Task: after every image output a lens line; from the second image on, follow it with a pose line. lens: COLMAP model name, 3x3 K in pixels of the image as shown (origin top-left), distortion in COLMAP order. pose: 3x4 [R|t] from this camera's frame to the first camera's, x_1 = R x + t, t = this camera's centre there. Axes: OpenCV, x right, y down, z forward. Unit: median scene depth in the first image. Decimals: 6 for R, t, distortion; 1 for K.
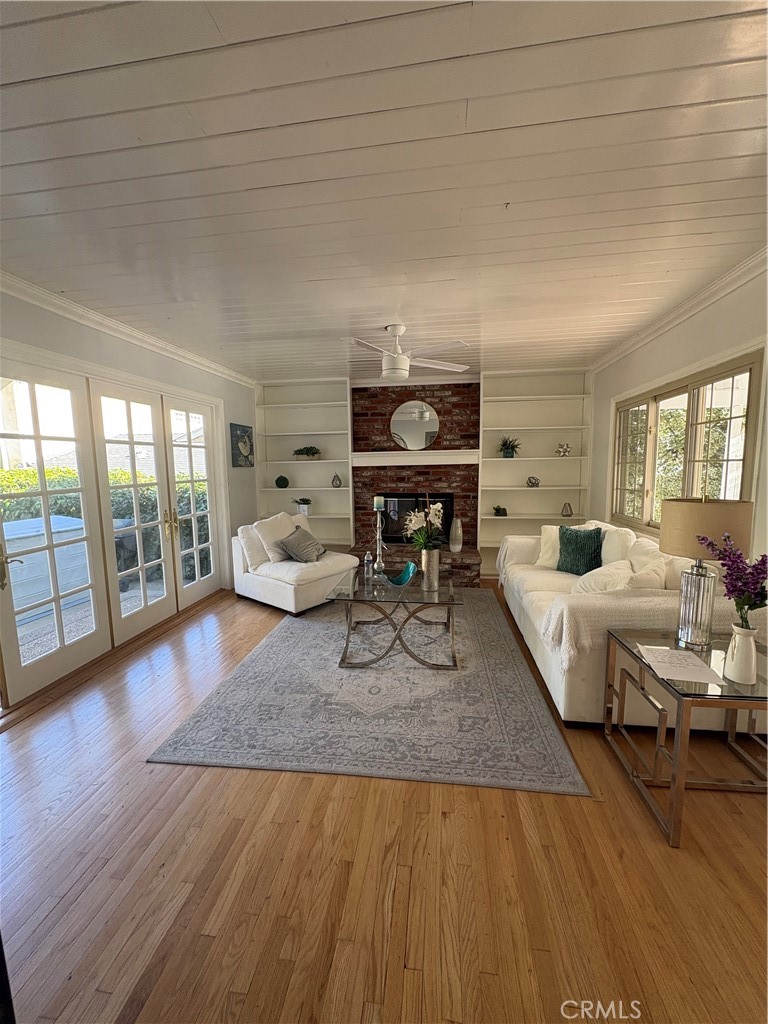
lens RADIAL K [[407.9, 0, 383.4], [0, 407.9, 513.0], [0, 0, 1]] dist [-0.000961, 0.000515]
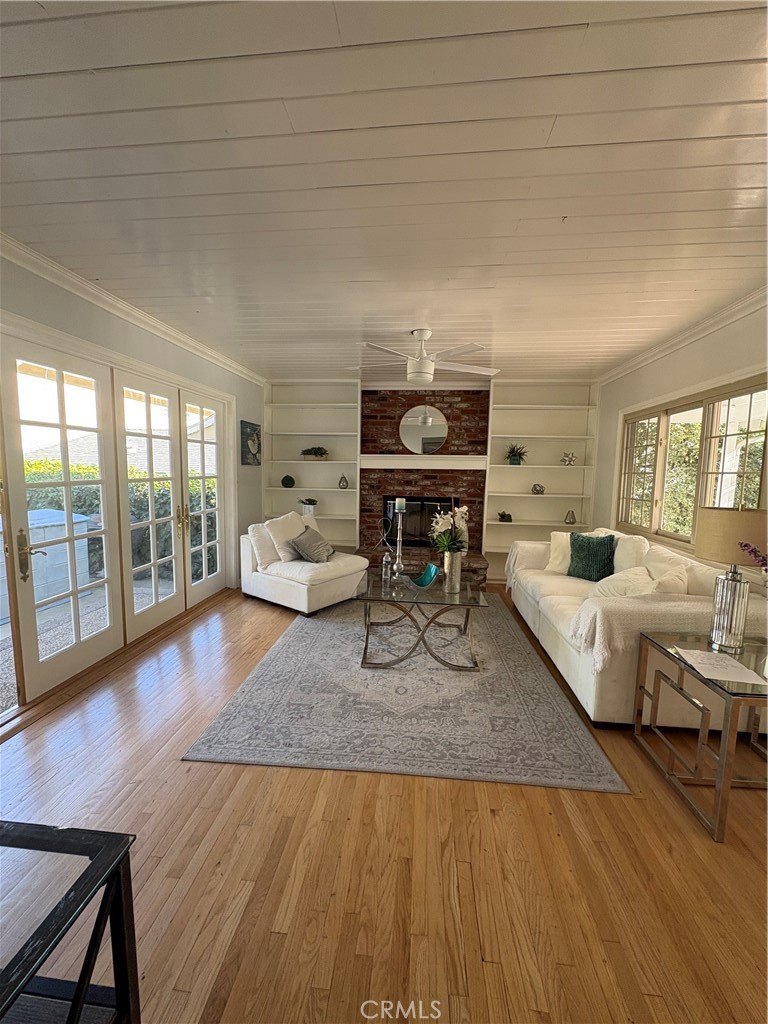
lens RADIAL K [[407.9, 0, 383.4], [0, 407.9, 513.0], [0, 0, 1]] dist [-0.000961, 0.000515]
pose [[0.998667, 0.028499, 0.043038, -0.128453], [-0.028018, 0.999539, -0.011734, 0.012375], [-0.043353, 0.010513, 0.999005, -0.004442]]
